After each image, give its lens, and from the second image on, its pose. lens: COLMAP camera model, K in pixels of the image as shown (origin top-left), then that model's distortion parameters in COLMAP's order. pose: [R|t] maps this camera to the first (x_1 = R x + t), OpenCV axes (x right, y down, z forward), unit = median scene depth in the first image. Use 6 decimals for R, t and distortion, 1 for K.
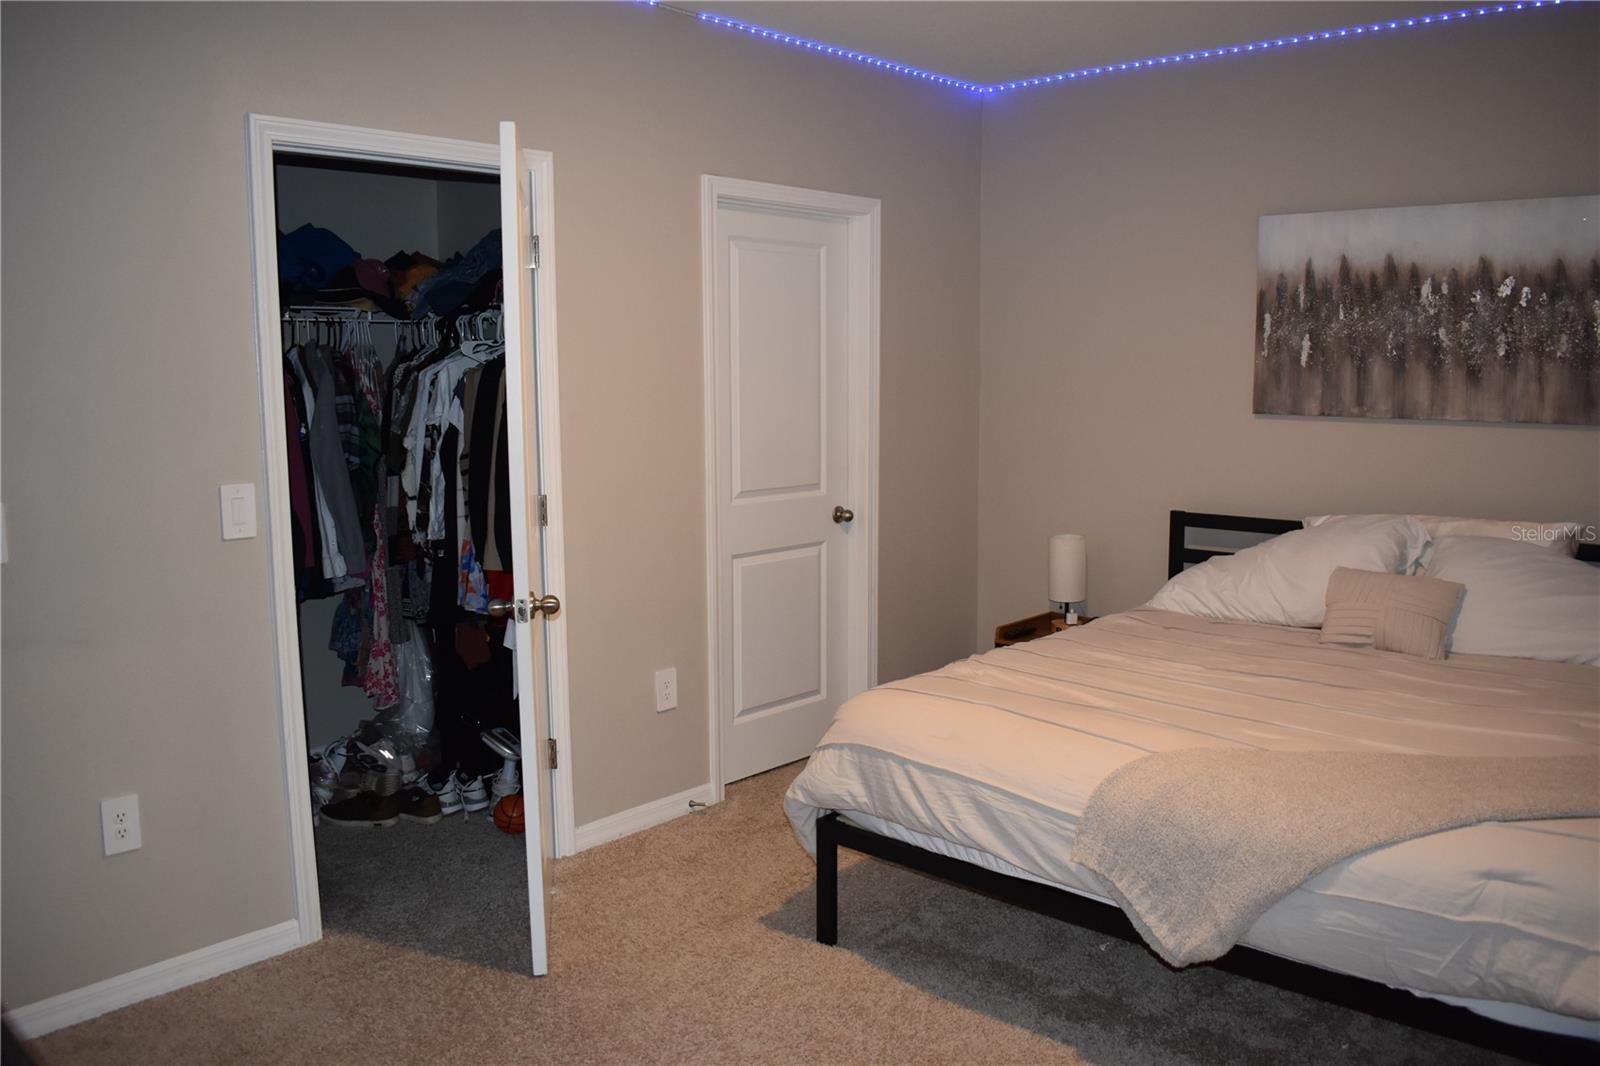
lens RADIAL K [[1254.6, 0, 800.0], [0, 1254.6, 533.0], [0, 0, 1]] dist [-0.094729, 0.014211]
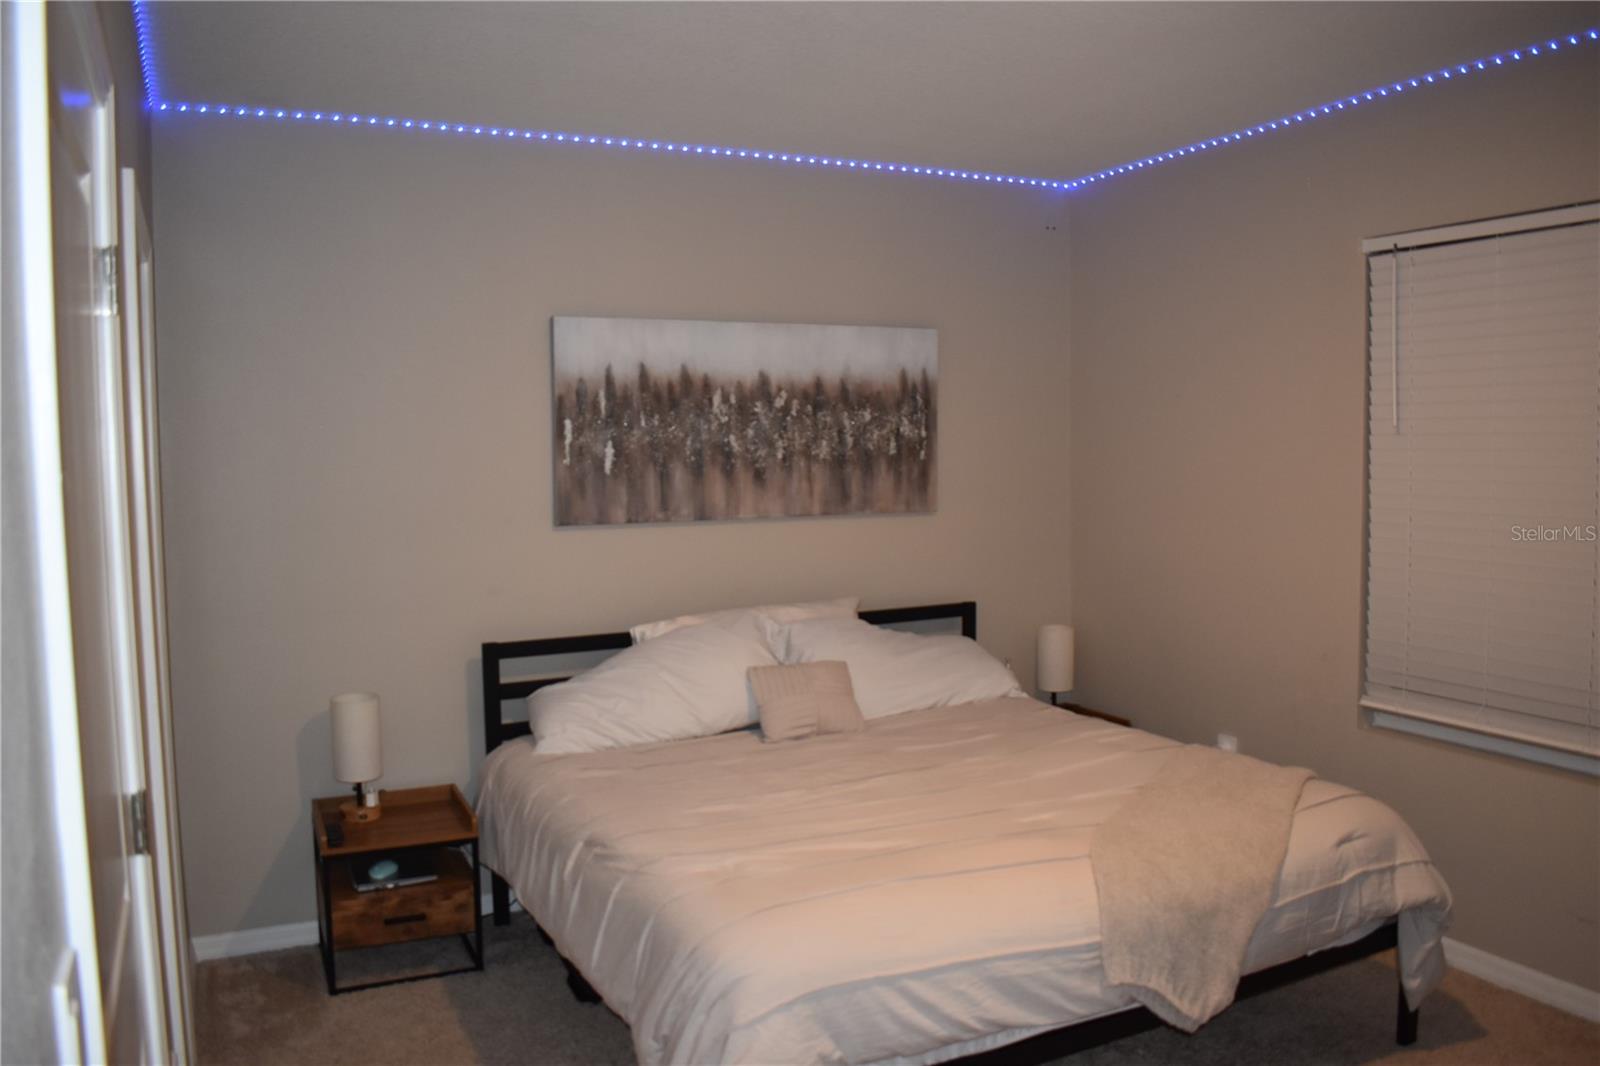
lens RADIAL K [[1254.6, 0, 800.0], [0, 1254.6, 533.0], [0, 0, 1]] dist [-0.094729, 0.014211]
pose [[0.360183, -0.067763, 0.930417, -0.497351], [0.135085, 0.990635, 0.019855, -0.095331], [-0.923049, 0.118534, 0.365964, 0.545189]]
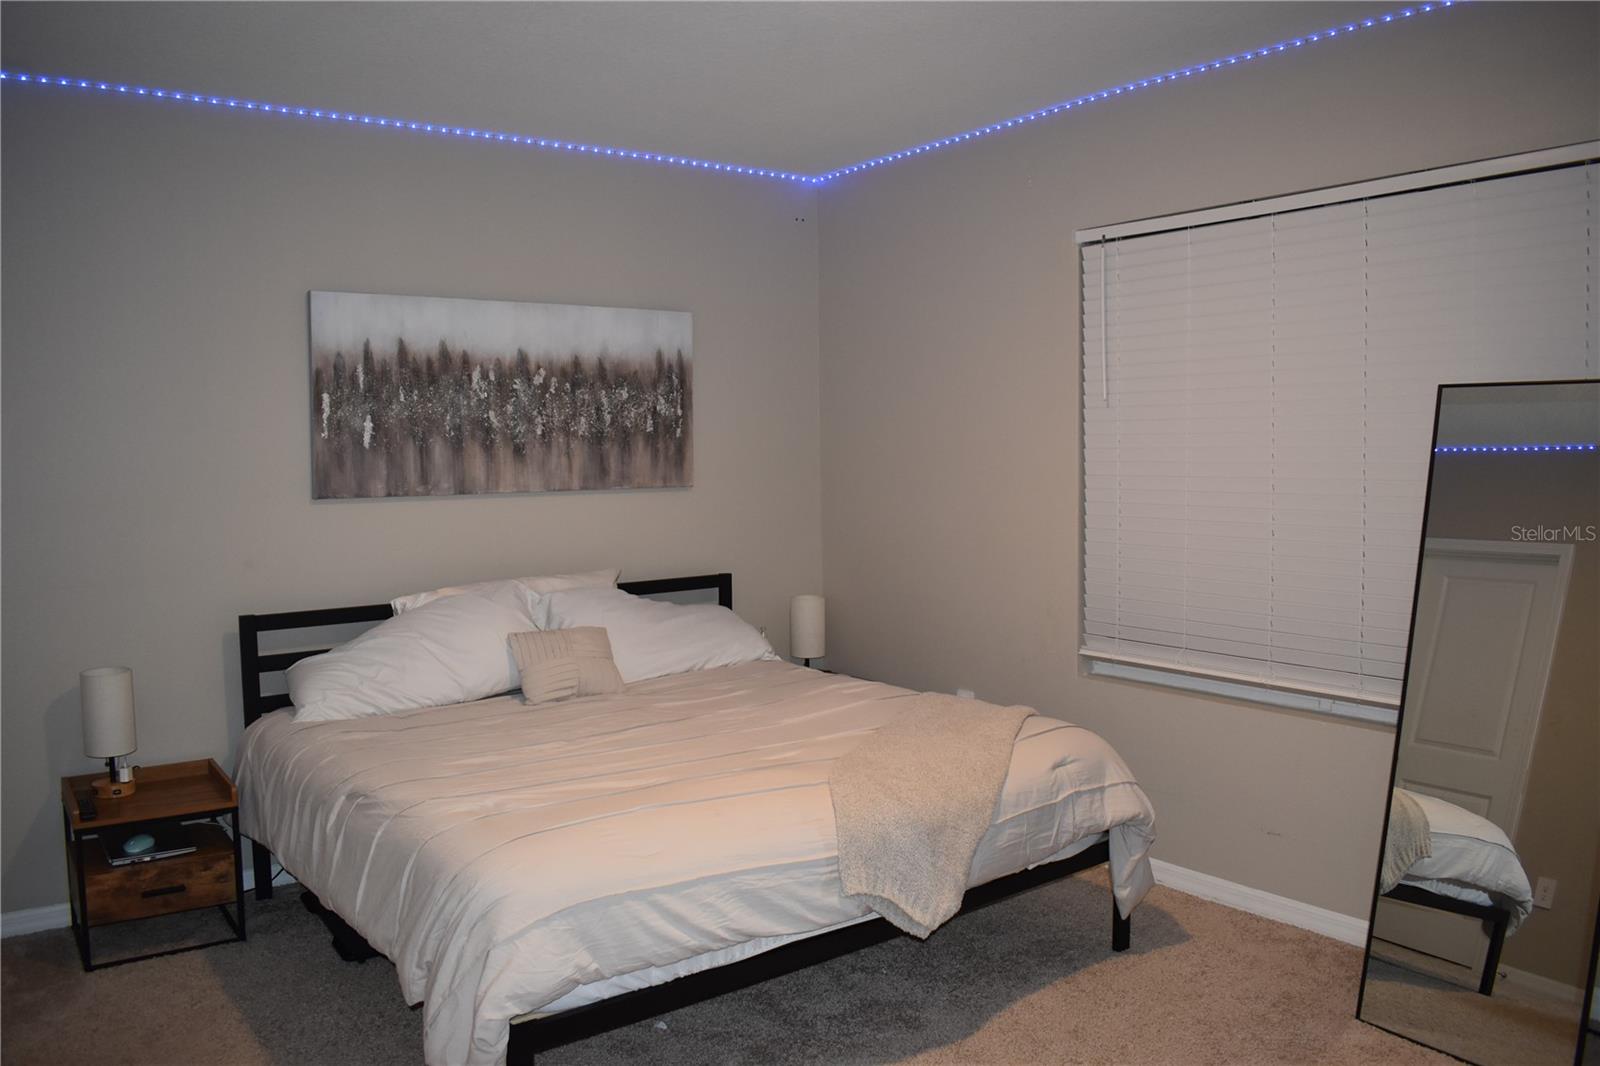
lens RADIAL K [[1254.6, 0, 800.0], [0, 1254.6, 533.0], [0, 0, 1]] dist [-0.094729, 0.014211]
pose [[0.185739, -0.066023, 0.980378, -0.543532], [0.141960, 0.989075, 0.039713, -0.062858], [-0.972290, 0.131798, 0.193083, 0.521037]]
